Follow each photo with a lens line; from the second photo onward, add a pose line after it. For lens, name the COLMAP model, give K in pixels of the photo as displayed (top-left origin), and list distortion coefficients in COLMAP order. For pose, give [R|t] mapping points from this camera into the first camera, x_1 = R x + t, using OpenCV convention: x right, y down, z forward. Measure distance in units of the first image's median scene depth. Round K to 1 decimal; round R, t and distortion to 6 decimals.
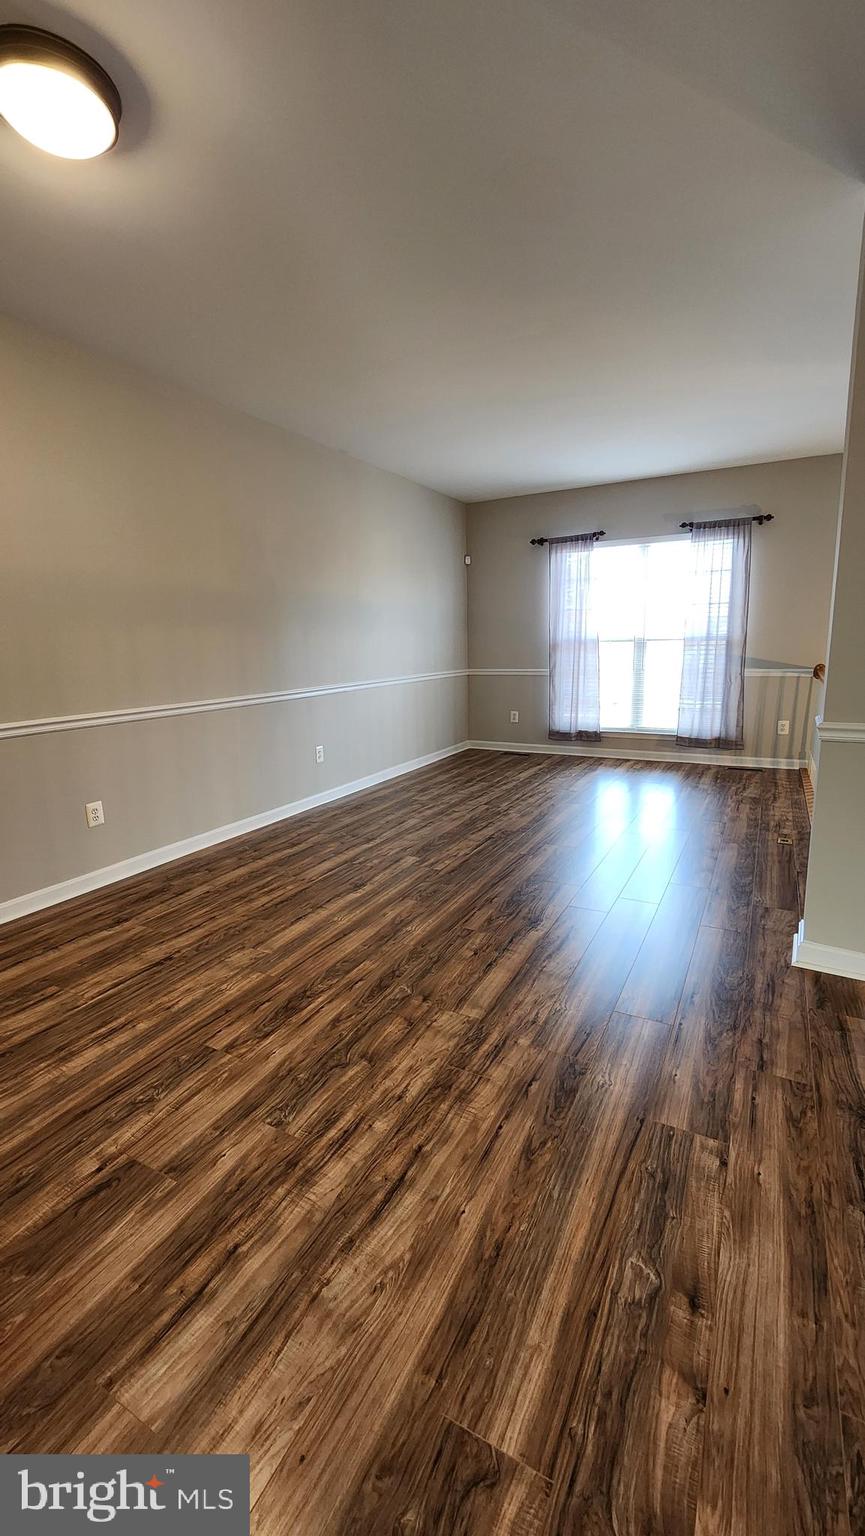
lens RADIAL K [[631.0, 0, 429.4], [0, 631.0, 765.9], [0, 0, 1]] dist [0.000750, -0.000684]
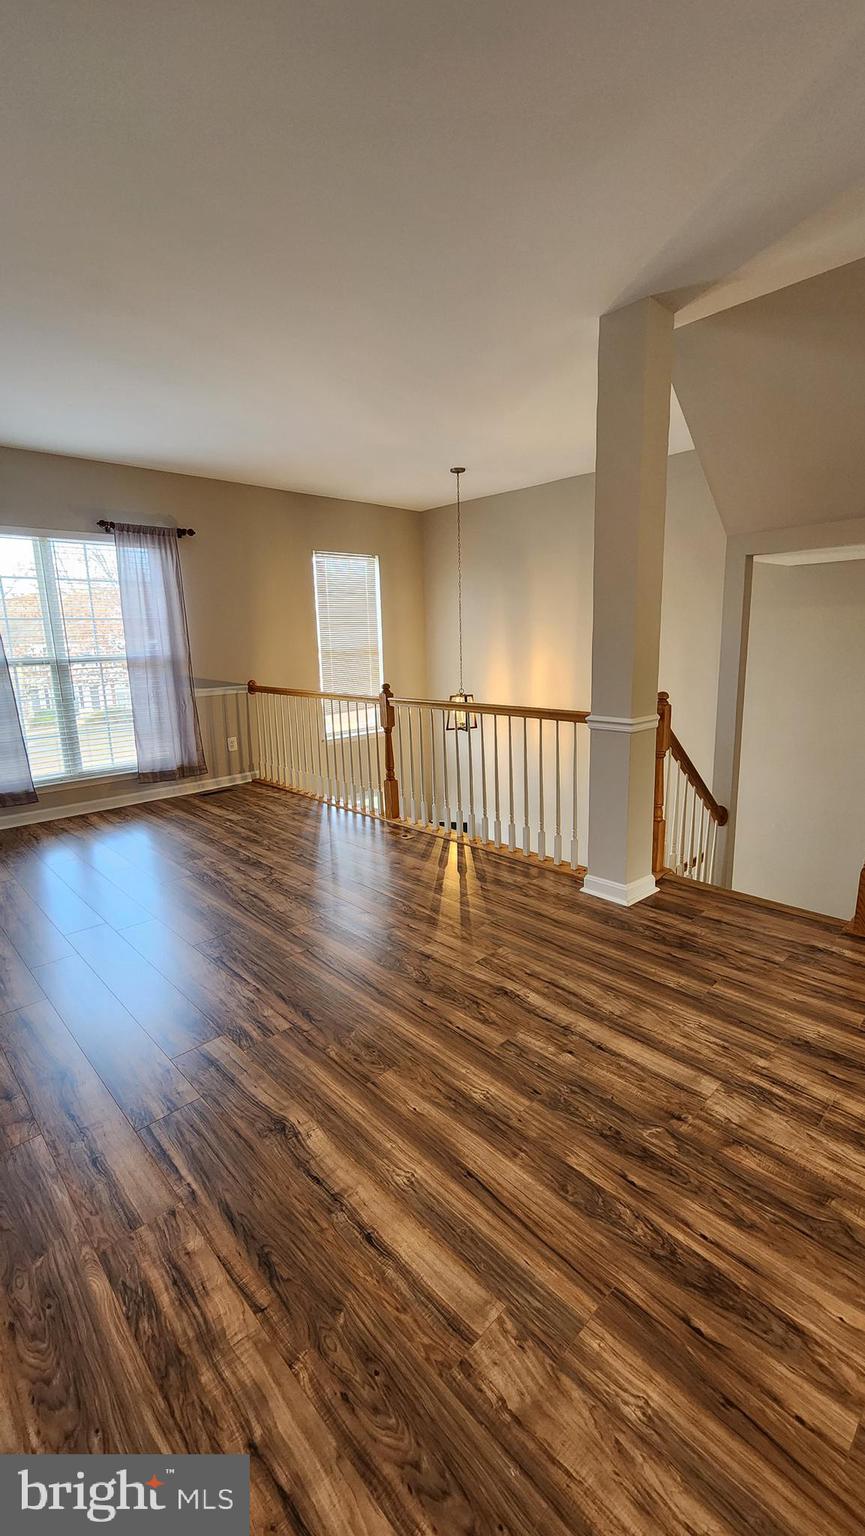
lens RADIAL K [[631.0, 0, 429.4], [0, 631.0, 765.9], [0, 0, 1]] dist [0.000750, -0.000684]
pose [[0.310219, -0.179443, 0.933576, -0.570191], [0.201888, 0.972060, 0.119754, -0.163105], [-0.928981, 0.151328, 0.337779, 0.712486]]
